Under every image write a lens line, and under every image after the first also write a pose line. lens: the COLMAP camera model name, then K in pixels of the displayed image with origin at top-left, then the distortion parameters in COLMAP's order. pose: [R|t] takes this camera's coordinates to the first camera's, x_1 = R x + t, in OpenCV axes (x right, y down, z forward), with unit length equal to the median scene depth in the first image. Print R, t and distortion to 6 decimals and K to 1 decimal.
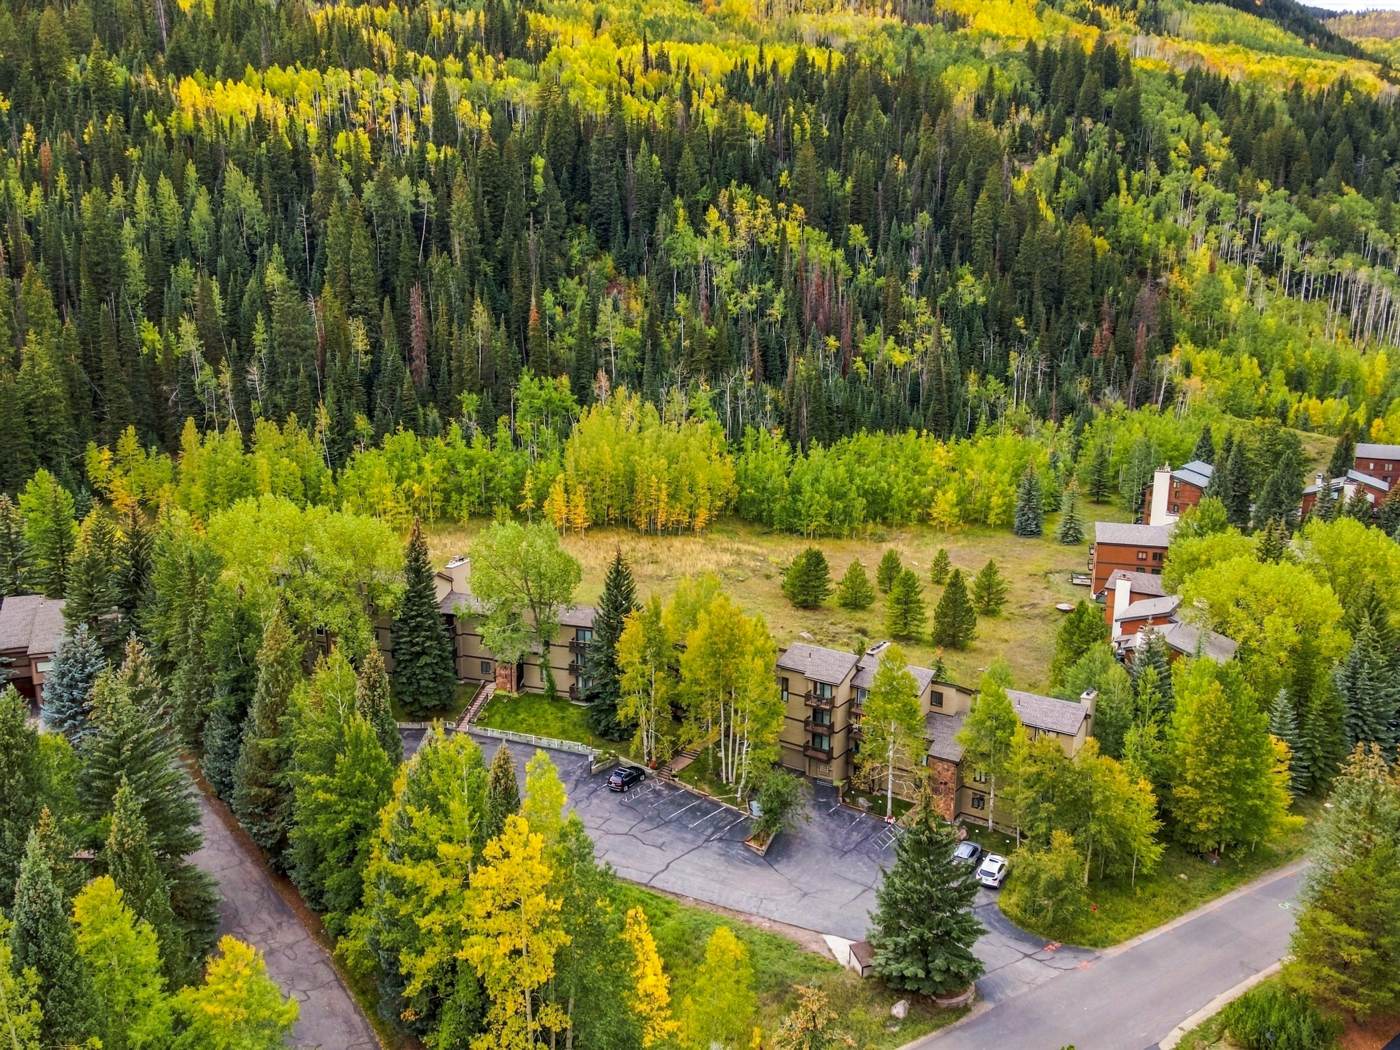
lens RADIAL K [[1015.1, 0, 695.5], [0, 1015.1, 522.3], [0, 0, 1]] dist [0.024249, 0.039106]
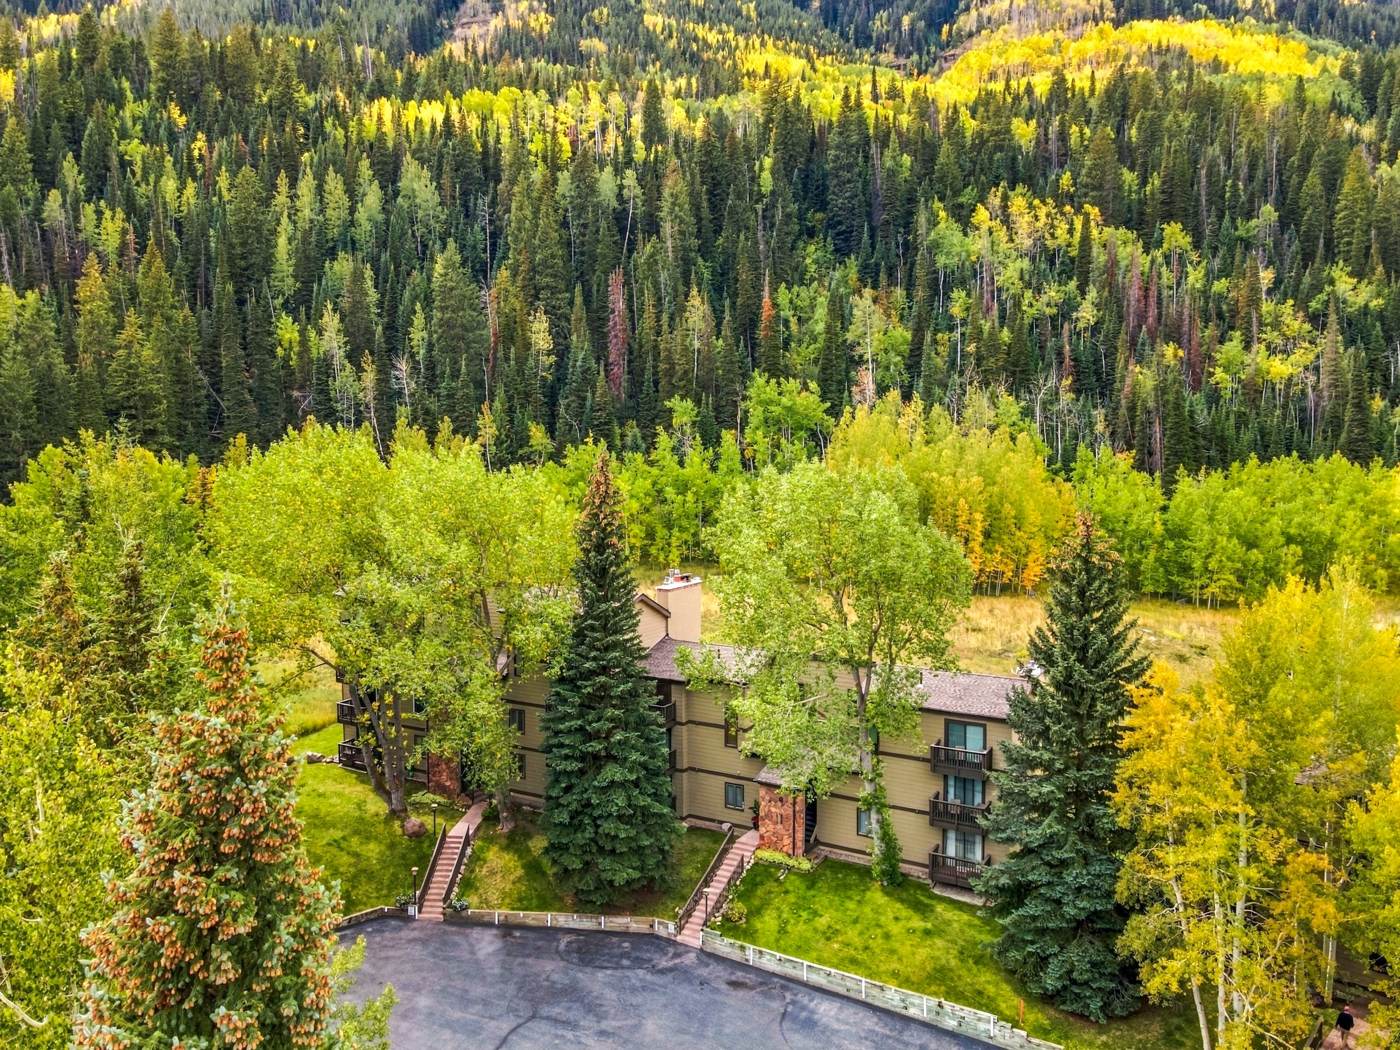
lens RADIAL K [[1015.1, 0, 695.5], [0, 1015.1, 522.3], [0, 0, 1]] dist [0.024249, 0.039106]
pose [[0.983195, 0.001911, -0.182546, -0.076741], [-0.023036, 0.993251, -0.113678, 0.039071], [0.181097, 0.115972, 0.976604, 0.288787]]
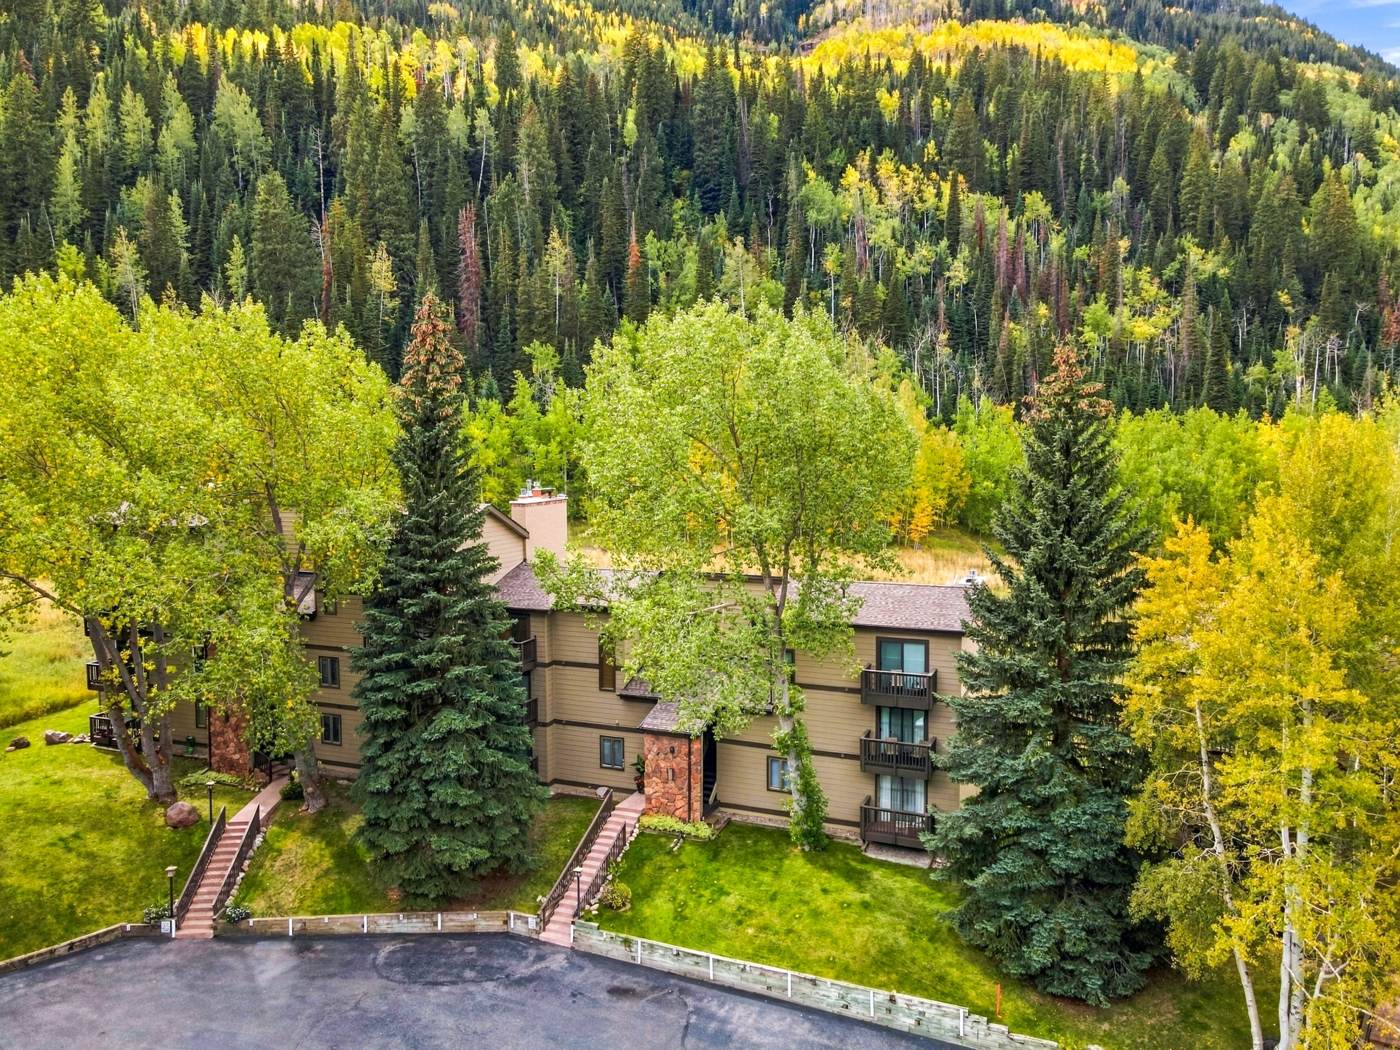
lens RADIAL K [[1015.1, 0, 695.5], [0, 1015.1, 522.3], [0, 0, 1]] dist [0.024249, 0.039106]
pose [[0.998605, -0.011158, -0.051605, -0.086399], [0.005464, 0.994007, -0.109178, 0.055248], [0.052514, 0.108744, 0.992682, 0.344662]]
